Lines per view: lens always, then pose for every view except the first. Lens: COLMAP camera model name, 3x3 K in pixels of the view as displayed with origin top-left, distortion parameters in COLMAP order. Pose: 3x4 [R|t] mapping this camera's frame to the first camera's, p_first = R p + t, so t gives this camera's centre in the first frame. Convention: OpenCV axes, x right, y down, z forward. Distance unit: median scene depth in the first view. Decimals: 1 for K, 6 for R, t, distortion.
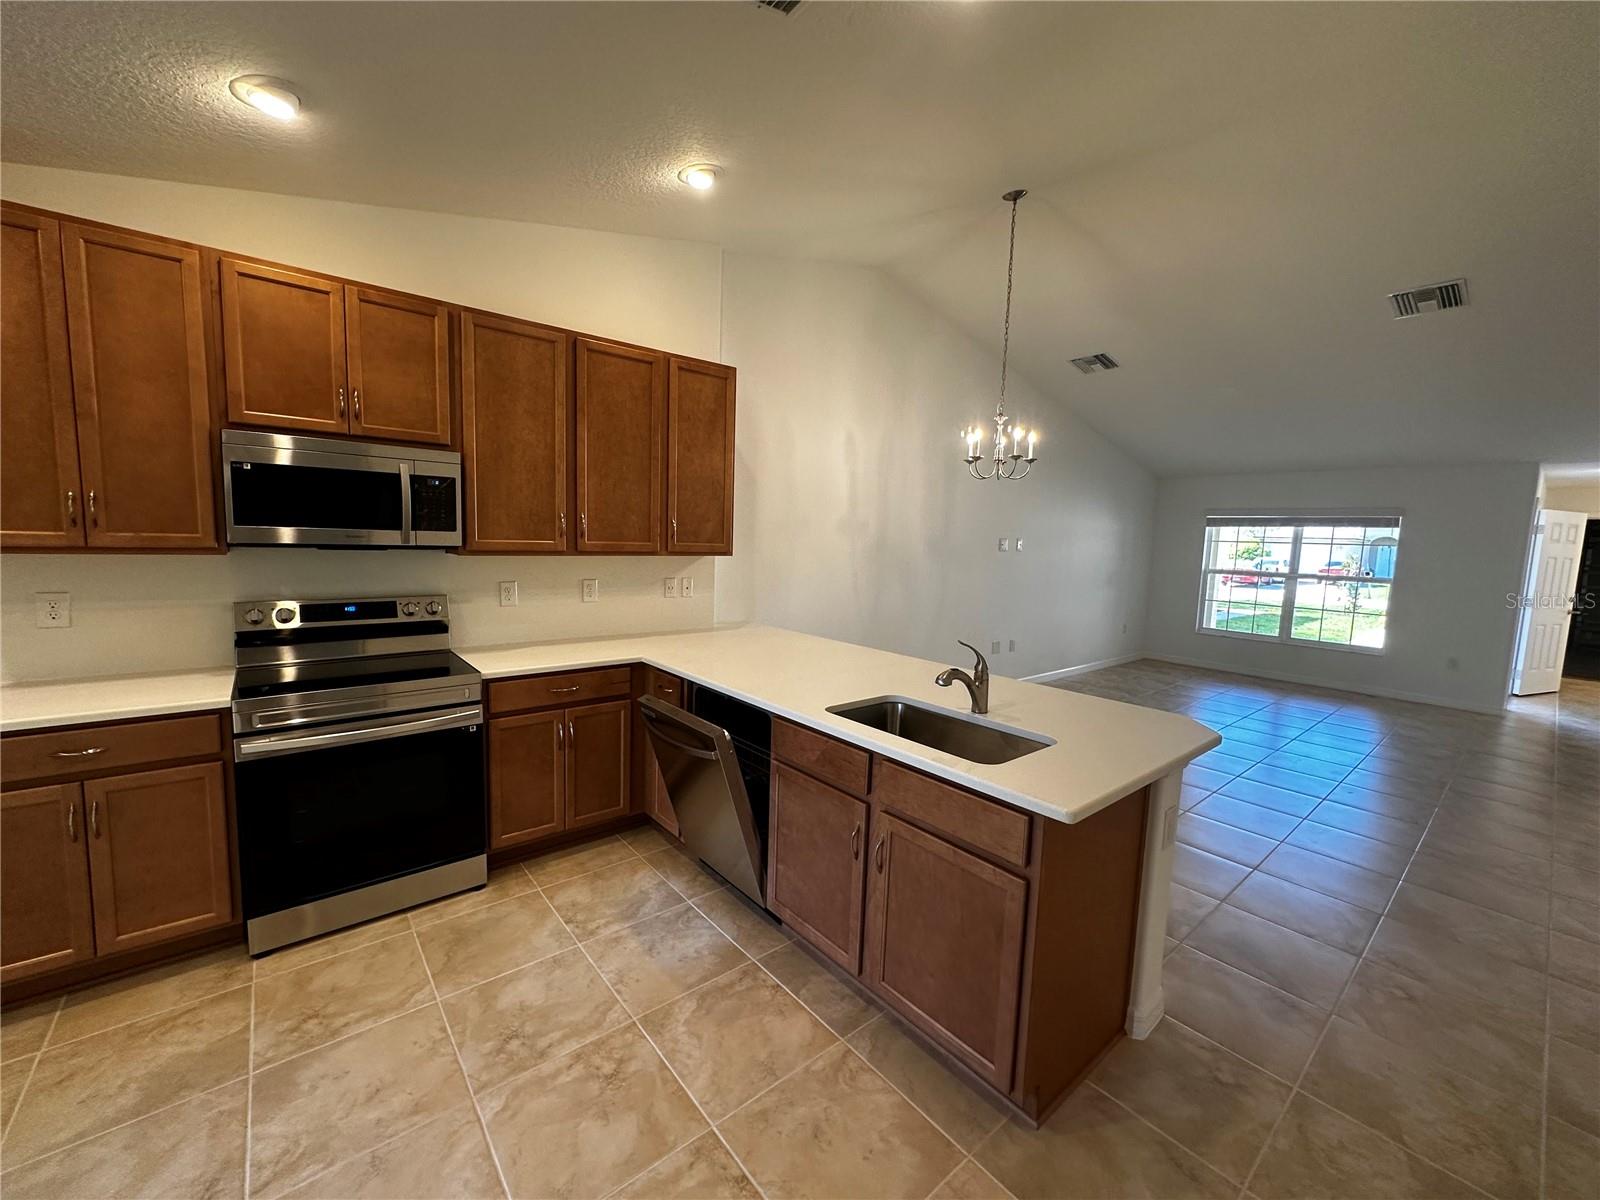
lens RADIAL K [[636.0, 0, 800.0], [0, 636.0, 600.0], [0, 0, 1]] dist [-0.003737, 0.000151]
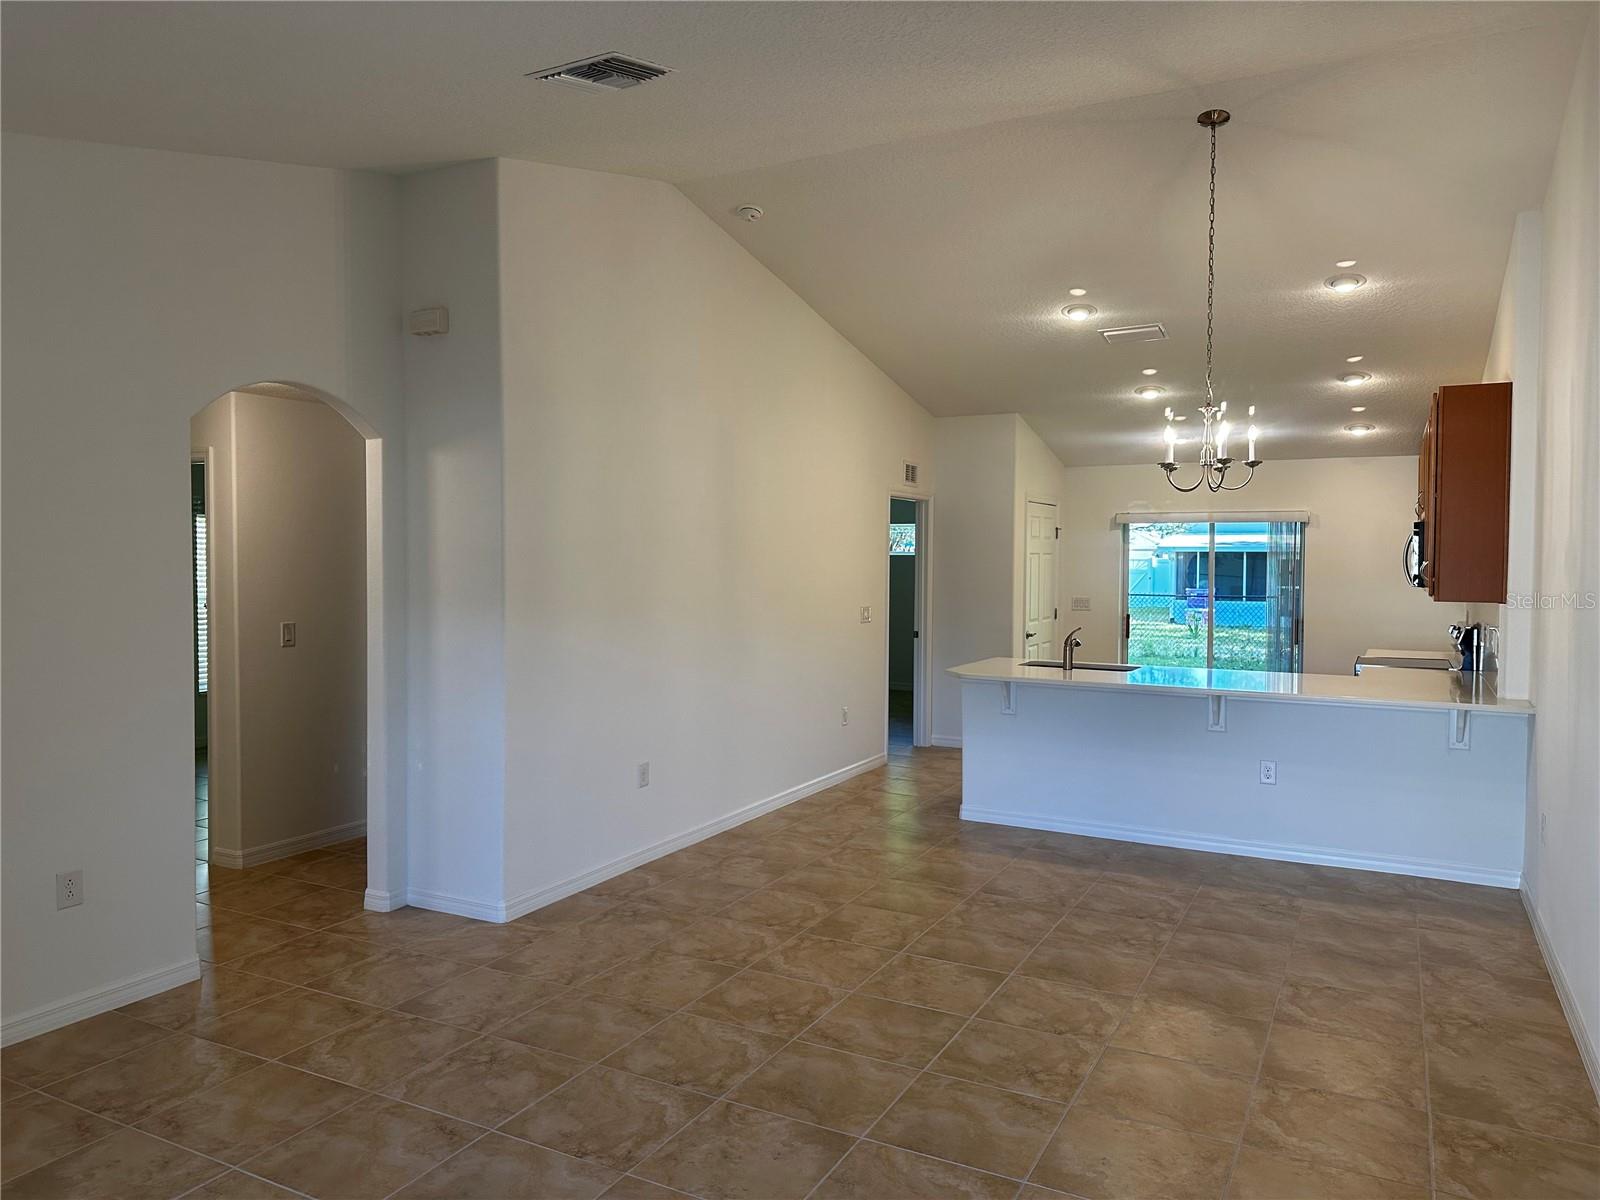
lens RADIAL K [[1132.8, 0, 799.9], [0, 1132.8, 574.3], [0, 0, 1]] dist [0.100130, -0.201004]
pose [[-0.921396, -0.035916, -0.386962, 1.789565], [-0.079681, 0.992025, 0.097655, -0.266493], [0.380369, 0.120813, -0.916910, 2.929431]]
